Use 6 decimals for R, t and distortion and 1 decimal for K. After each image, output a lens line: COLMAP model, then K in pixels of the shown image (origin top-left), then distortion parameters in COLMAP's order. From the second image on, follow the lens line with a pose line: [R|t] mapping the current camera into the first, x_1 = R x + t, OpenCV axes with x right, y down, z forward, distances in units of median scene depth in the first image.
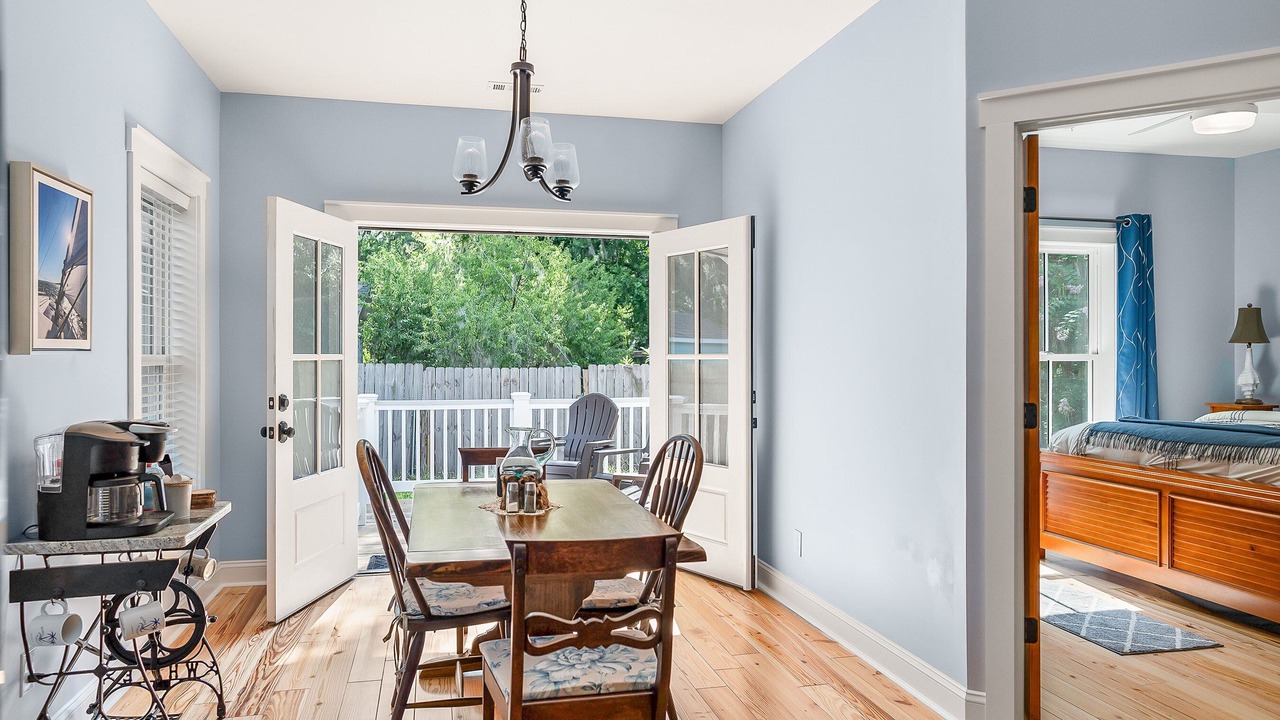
lens RADIAL K [[859.0, 0, 628.5], [0, 859.0, 351.4], [0, 0, 1]] dist [-0.023578, 0.026450]
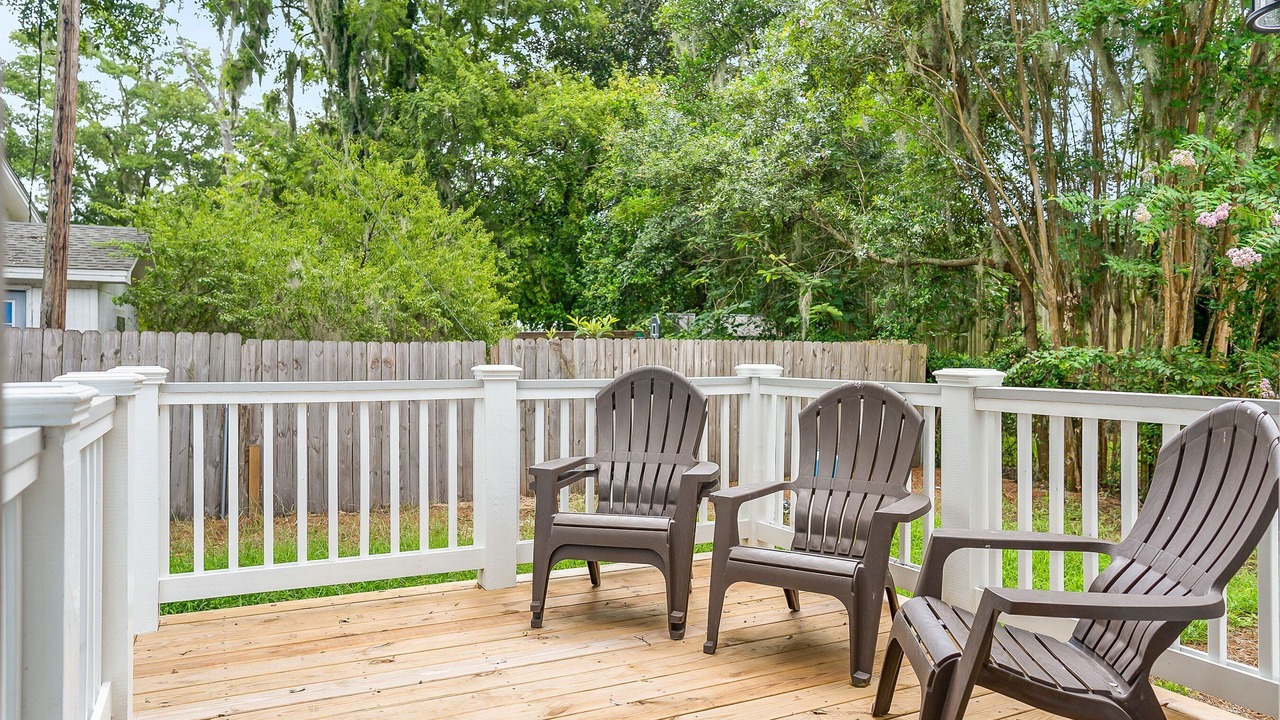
lens RADIAL K [[859.0, 0, 646.2], [0, 859.0, 355.7], [0, 0, 1]] dist [-0.023578, 0.026450]
pose [[0.973017, 0.004254, 0.230693, -0.093812], [-0.006633, 0.999933, 0.009536, 0.022589], [-0.230637, -0.010809, 0.972980, 0.316090]]
